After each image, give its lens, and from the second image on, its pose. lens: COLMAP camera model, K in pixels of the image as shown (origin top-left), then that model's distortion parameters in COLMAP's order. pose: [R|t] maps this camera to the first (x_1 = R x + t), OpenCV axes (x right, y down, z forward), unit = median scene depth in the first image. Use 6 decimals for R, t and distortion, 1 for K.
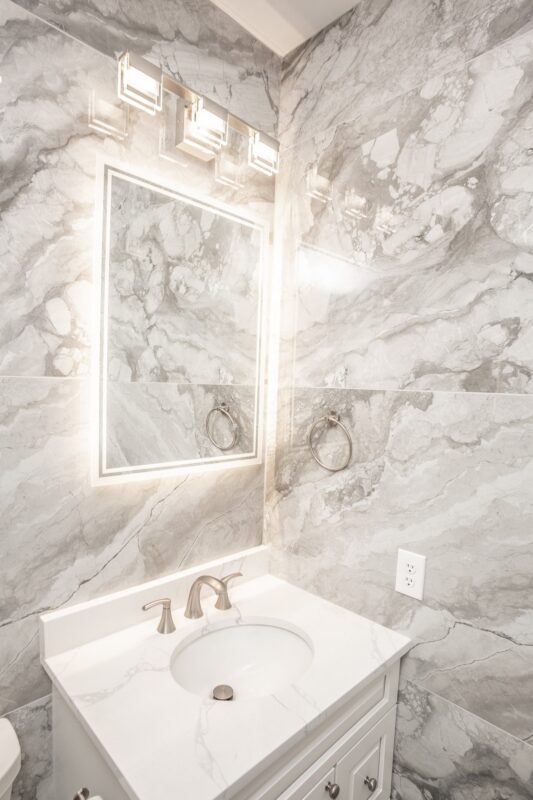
lens RADIAL K [[422.6, 0, 247.8], [0, 422.6, 395.4], [0, 0, 1]] dist [-0.088945, 0.035939]
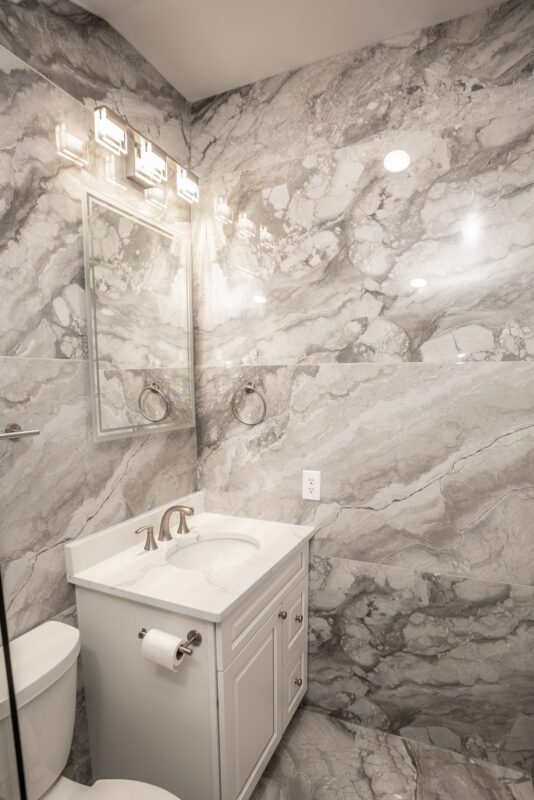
lens RADIAL K [[431.0, 0, 267.0], [0, 431.0, 400.0], [0, 0, 1]] dist [-0.111591, 0.057739]
pose [[0.923424, -0.055431, 0.379758, -0.332933], [0.046557, 0.998386, 0.032521, 0.060615], [-0.380947, -0.012350, 0.924514, -0.388196]]
